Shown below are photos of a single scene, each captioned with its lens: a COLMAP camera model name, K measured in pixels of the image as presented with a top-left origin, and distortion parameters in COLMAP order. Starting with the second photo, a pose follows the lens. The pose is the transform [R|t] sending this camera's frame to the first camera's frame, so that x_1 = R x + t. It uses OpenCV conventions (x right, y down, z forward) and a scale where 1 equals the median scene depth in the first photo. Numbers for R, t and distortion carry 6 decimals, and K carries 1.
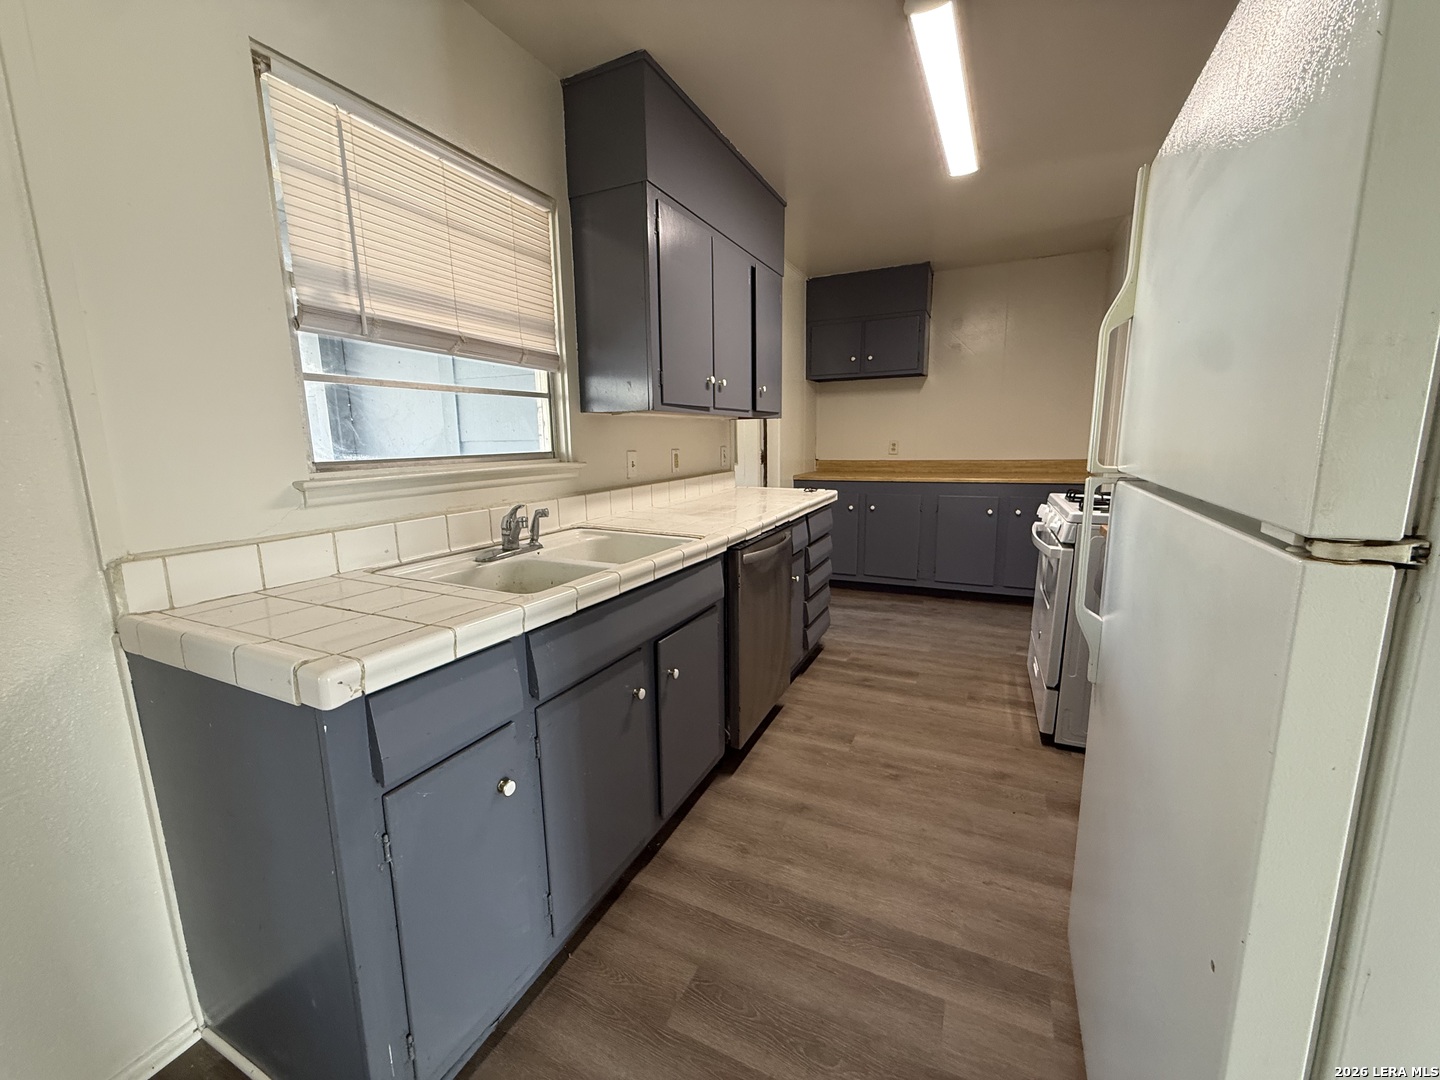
lens RADIAL K [[574.0, 0, 714.8], [0, 574.0, 536.3], [0, 0, 1]] dist [0.000915, -0.000023]
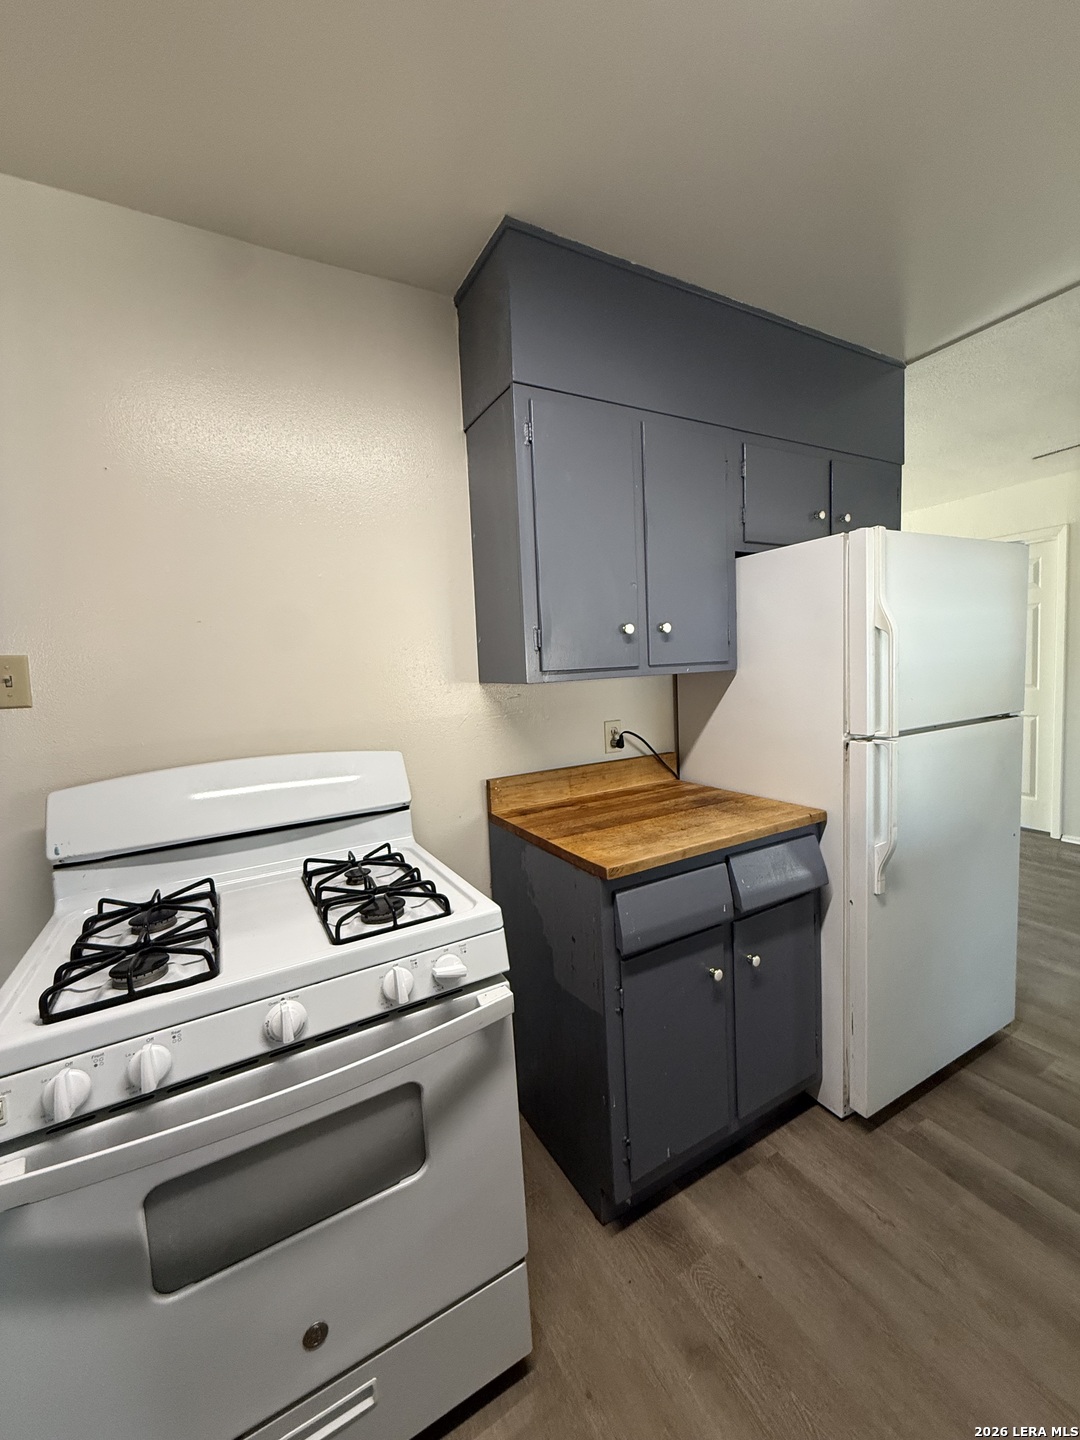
lens RADIAL K [[574.0, 0, 542.4], [0, 574.0, 713.7], [0, 0, 1]] dist [0.000915, -0.000023]
pose [[-0.813327, 0.009698, 0.581726, 0.192630], [0.163080, 0.963579, 0.211943, -0.200355], [-0.558484, 0.267246, -0.785287, 0.874525]]
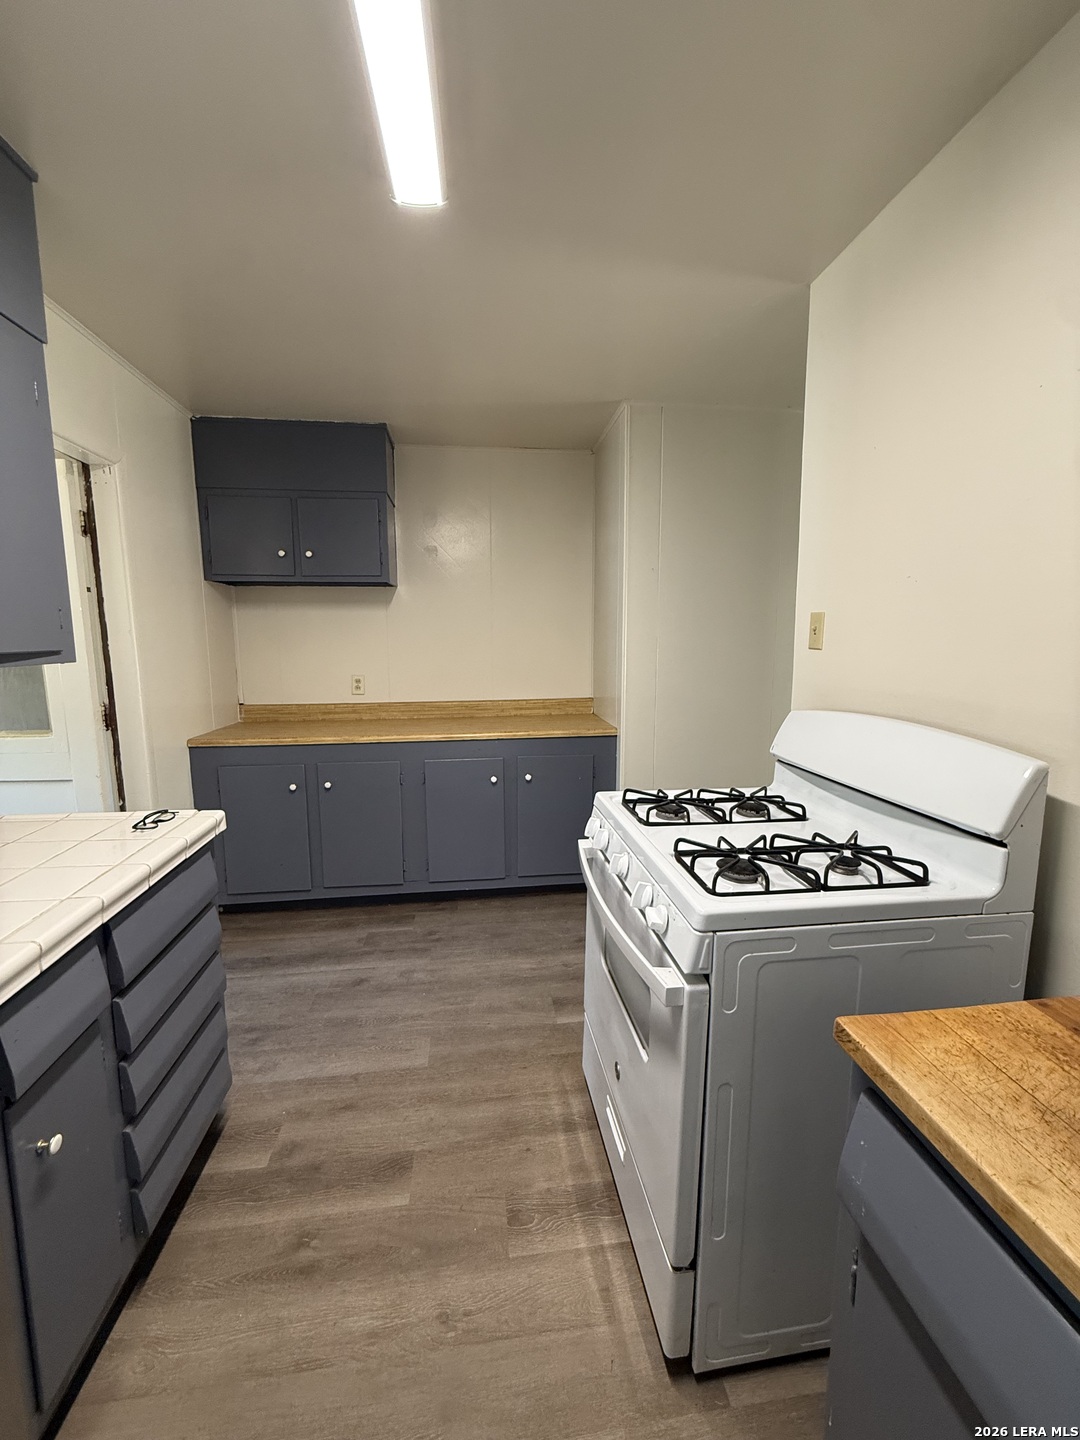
lens RADIAL K [[574.0, 0, 542.4], [0, 574.0, 713.7], [0, 0, 1]] dist [0.000915, -0.000023]
pose [[0.840718, -0.057545, 0.538406, 0.181868], [0.083046, 0.996276, -0.023194, -0.126540], [-0.535066, 0.064212, 0.842366, 0.437359]]
